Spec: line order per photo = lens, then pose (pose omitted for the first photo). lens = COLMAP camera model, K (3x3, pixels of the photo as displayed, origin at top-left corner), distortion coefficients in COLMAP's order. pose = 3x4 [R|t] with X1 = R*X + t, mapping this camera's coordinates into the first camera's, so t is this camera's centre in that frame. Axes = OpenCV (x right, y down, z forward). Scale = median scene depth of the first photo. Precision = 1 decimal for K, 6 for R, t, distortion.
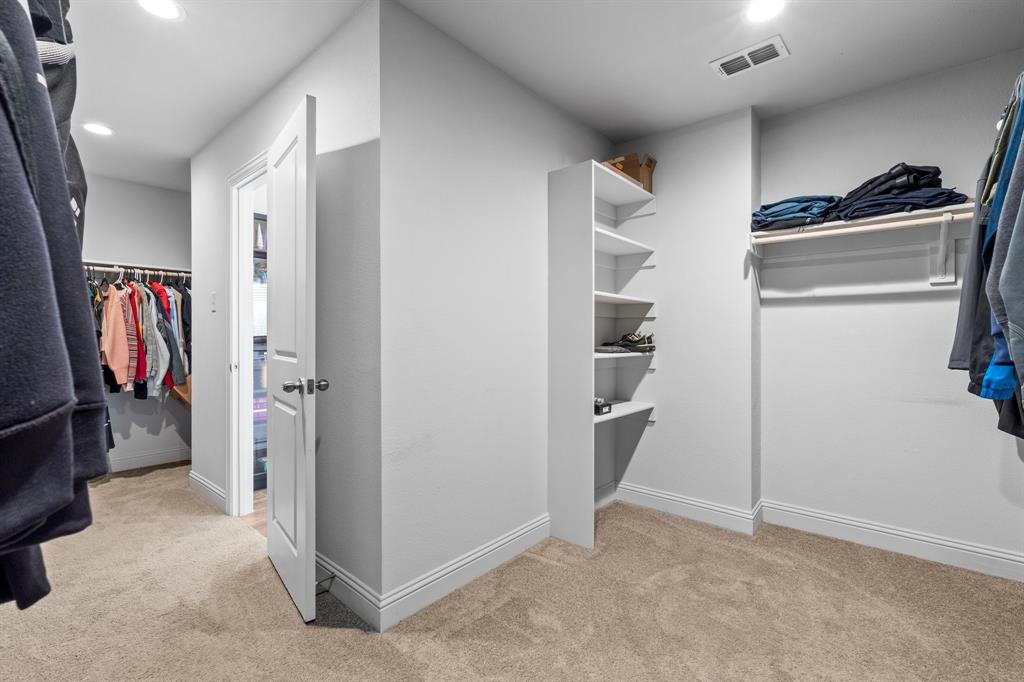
lens RADIAL K [[455.5, 0, 512.7], [0, 455.5, 332.3], [0, 0, 1]] dist [0.001022, -0.000435]
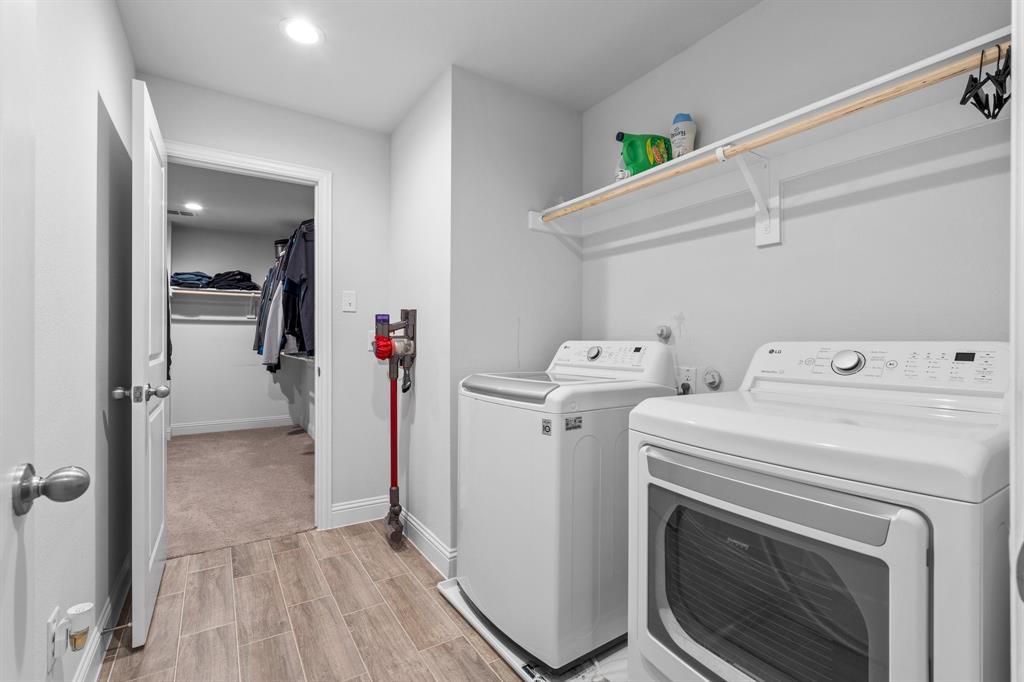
lens RADIAL K [[455.5, 0, 512.0], [0, 455.5, 340.0], [0, 0, 1]] dist [0.001022, -0.000435]
pose [[0.270454, 0.007968, 0.962700, -1.061176], [-0.002511, 0.999968, -0.007571, 0.029154], [-0.962729, -0.000369, 0.270466, -1.042587]]
